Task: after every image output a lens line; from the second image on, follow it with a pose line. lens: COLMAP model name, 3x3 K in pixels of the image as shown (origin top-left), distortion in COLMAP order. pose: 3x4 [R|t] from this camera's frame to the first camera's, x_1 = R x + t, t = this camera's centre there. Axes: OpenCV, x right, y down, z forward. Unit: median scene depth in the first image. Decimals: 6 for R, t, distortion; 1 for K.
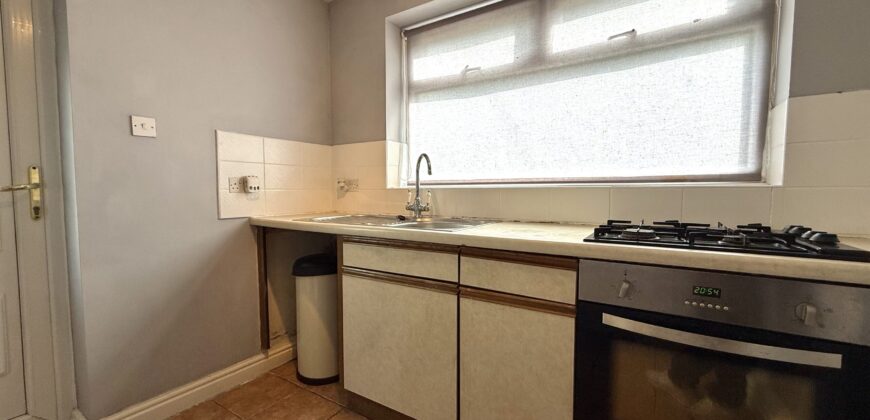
lens RADIAL K [[351.8, 0, 445.1], [0, 351.8, 211.4], [0, 0, 1]] dist [-0.000846, -0.000016]
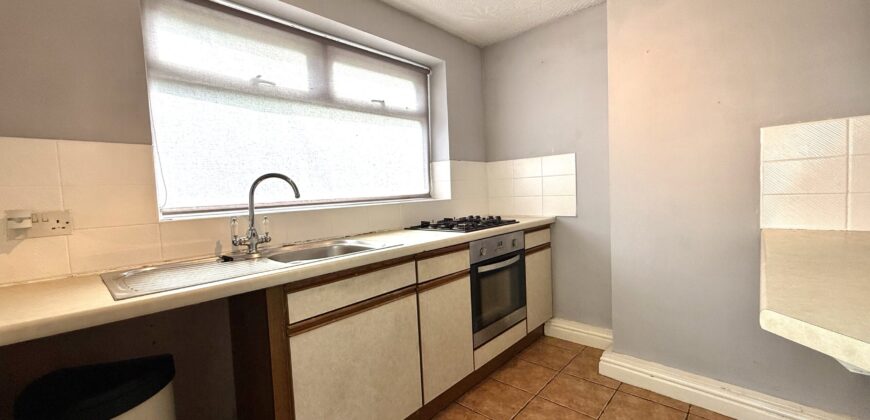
lens RADIAL K [[355.1, 0, 420.7], [0, 355.1, 211.3], [0, 0, 1]] dist [-0.000427, -0.000005]
pose [[0.184438, -0.061819, 0.980898, -1.050384], [0.103049, 0.993735, 0.043252, -0.094008], [-0.977427, 0.093104, 0.189653, 0.631457]]
